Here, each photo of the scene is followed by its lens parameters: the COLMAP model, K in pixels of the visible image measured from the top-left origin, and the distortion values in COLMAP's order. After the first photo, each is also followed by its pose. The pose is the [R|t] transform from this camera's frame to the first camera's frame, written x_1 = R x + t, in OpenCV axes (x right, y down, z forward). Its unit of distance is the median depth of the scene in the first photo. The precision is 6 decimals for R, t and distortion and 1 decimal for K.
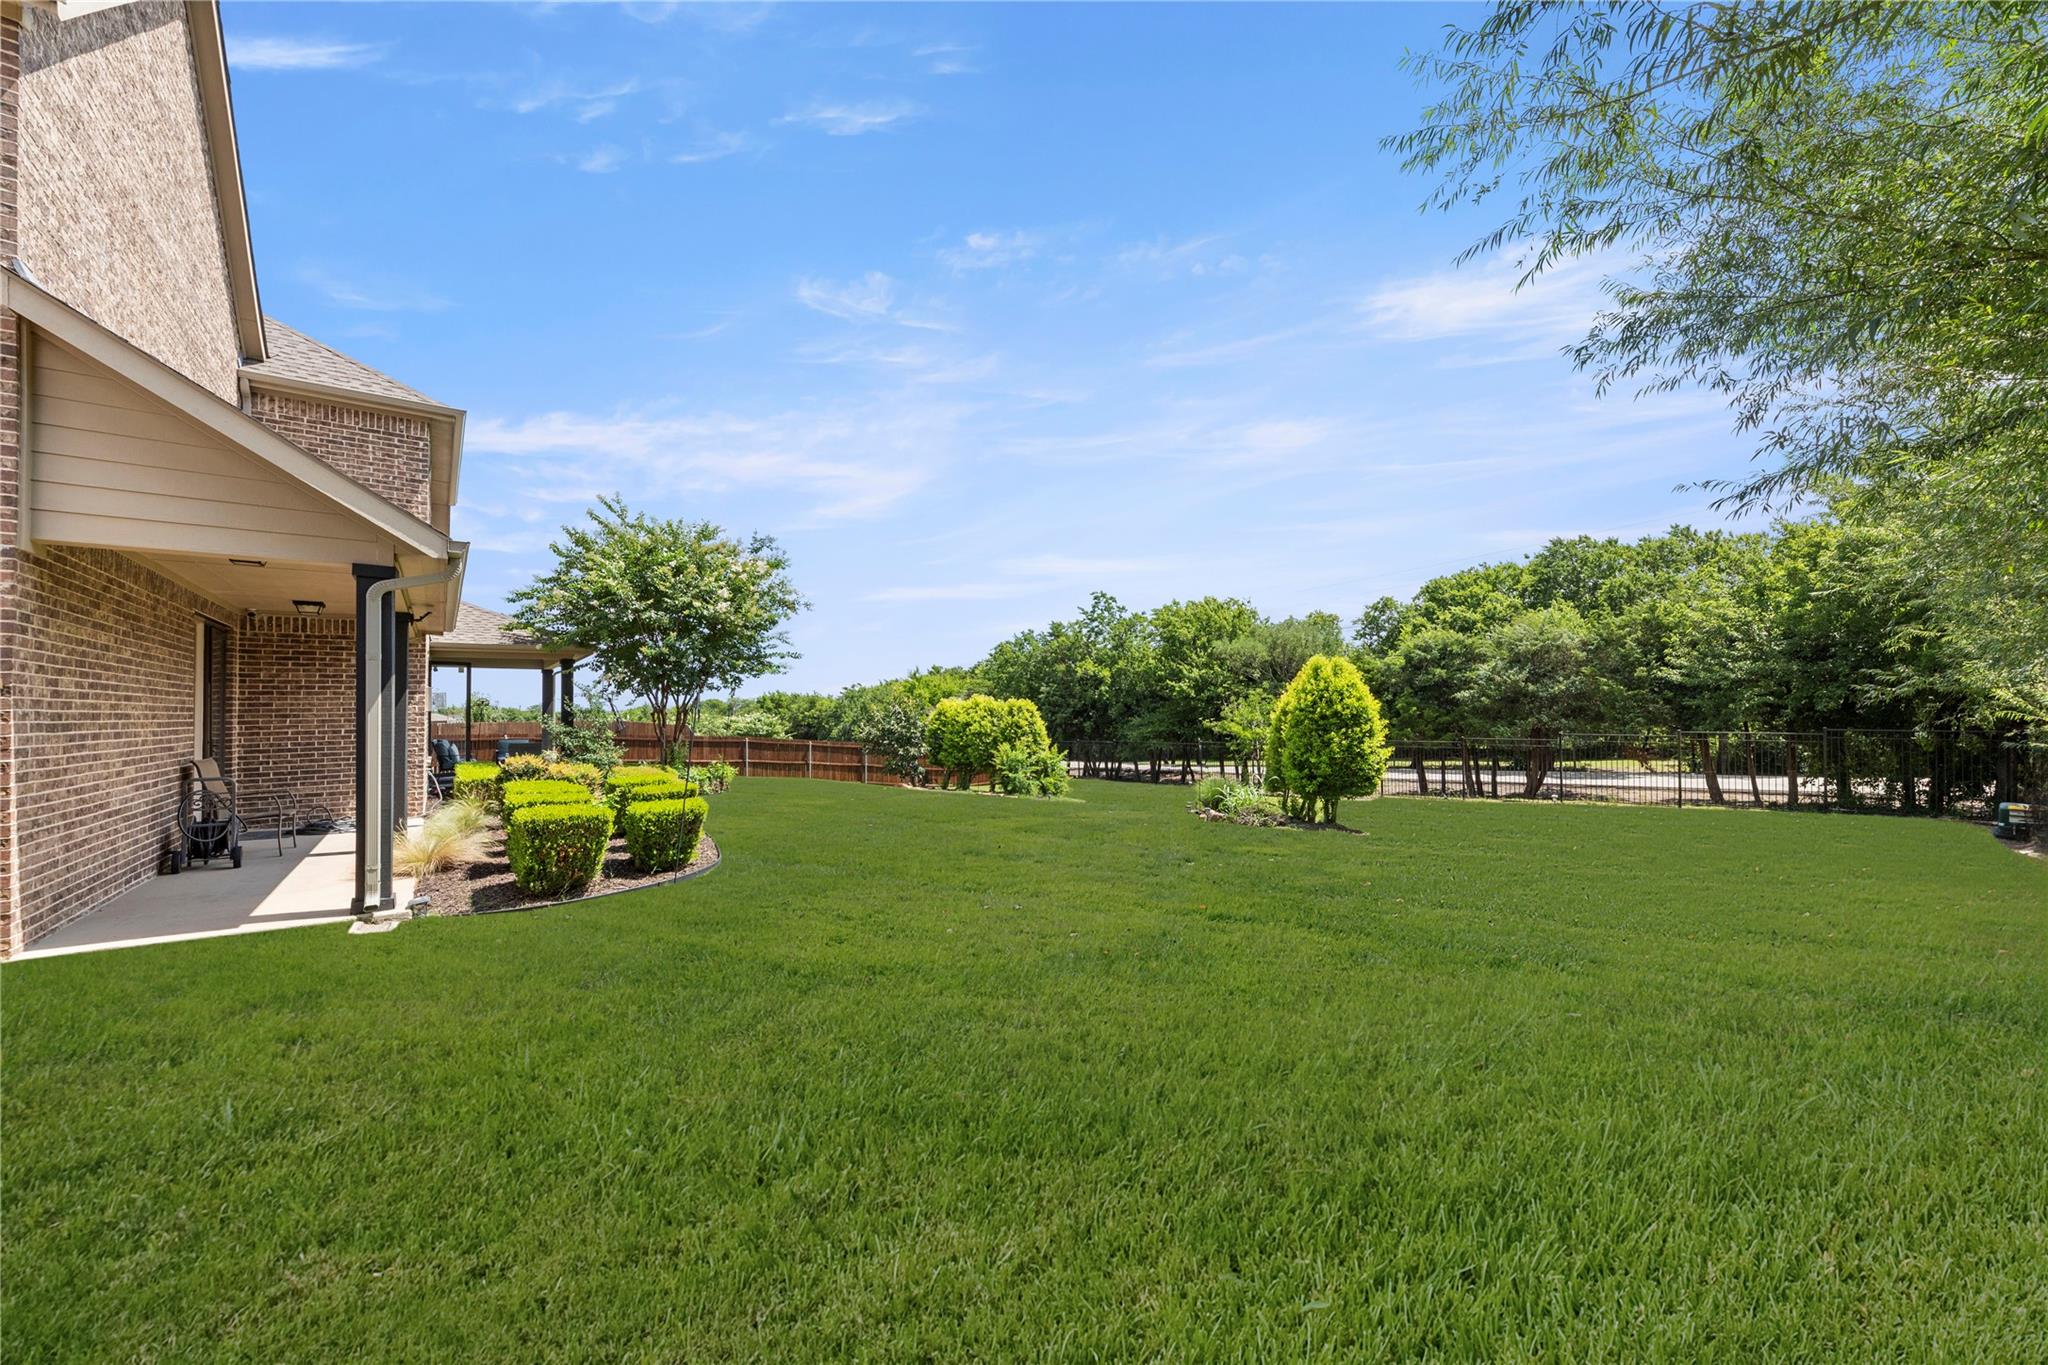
lens RADIAL K [[736.5, 0, 1024.0], [0, 736.5, 682.5], [0, 0, 1]] dist [0.001662, 0.000051]
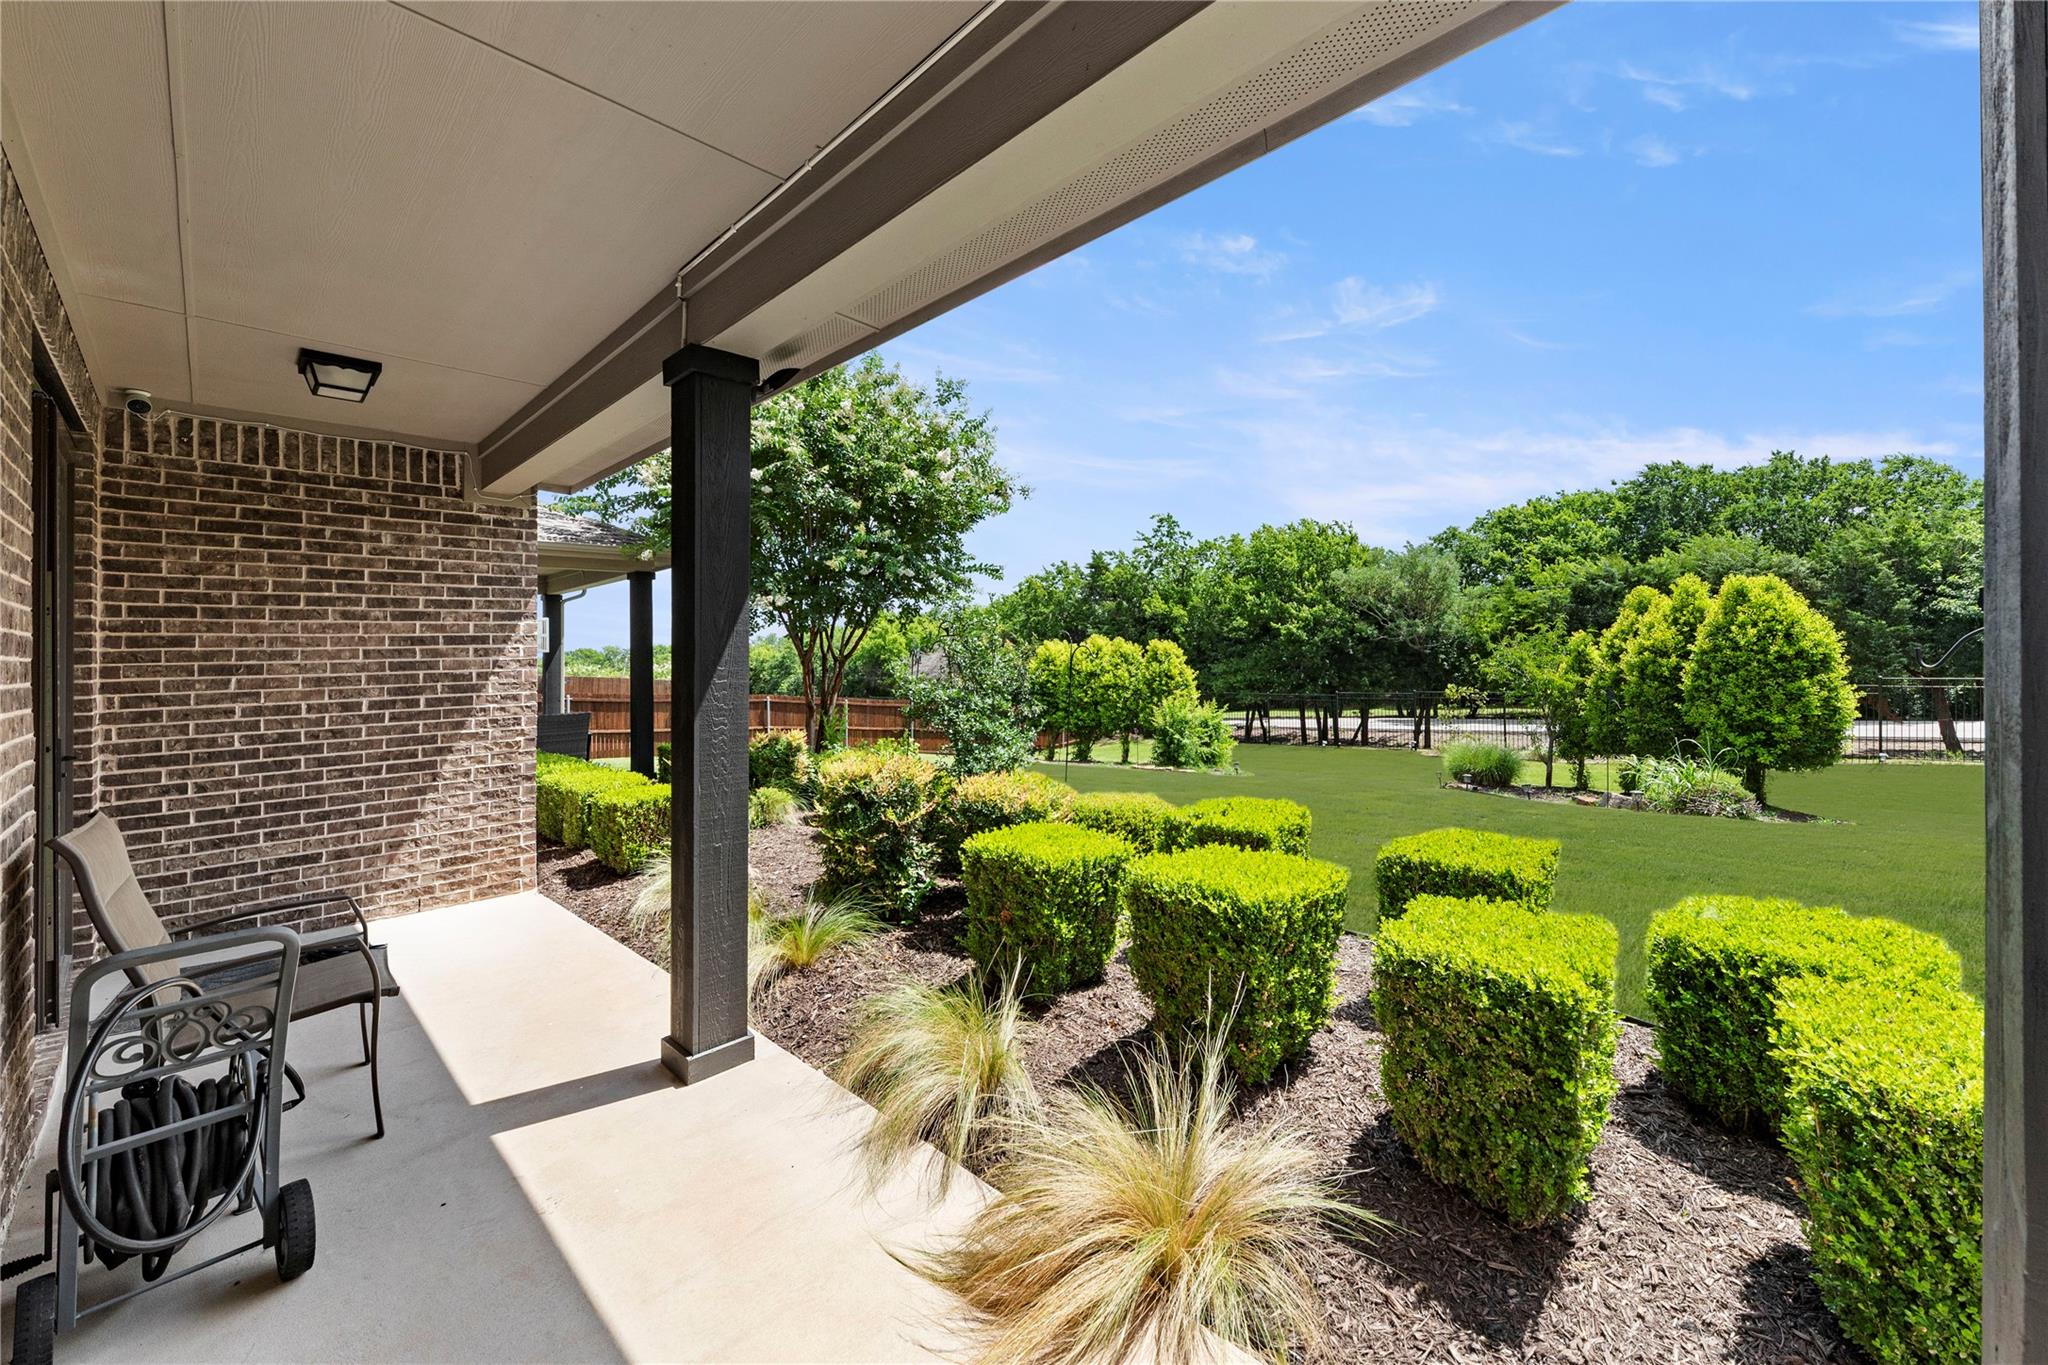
lens RADIAL K [[784.9, 0, 1024.3], [0, 784.9, 634.5], [0, 0, 1]] dist [-0.000560, -0.000123]
pose [[0.990845, -0.004093, 0.134944, -0.267556], [0.003197, 0.999971, 0.006861, 0.010439], [-0.134968, -0.006366, 0.990829, 0.220744]]
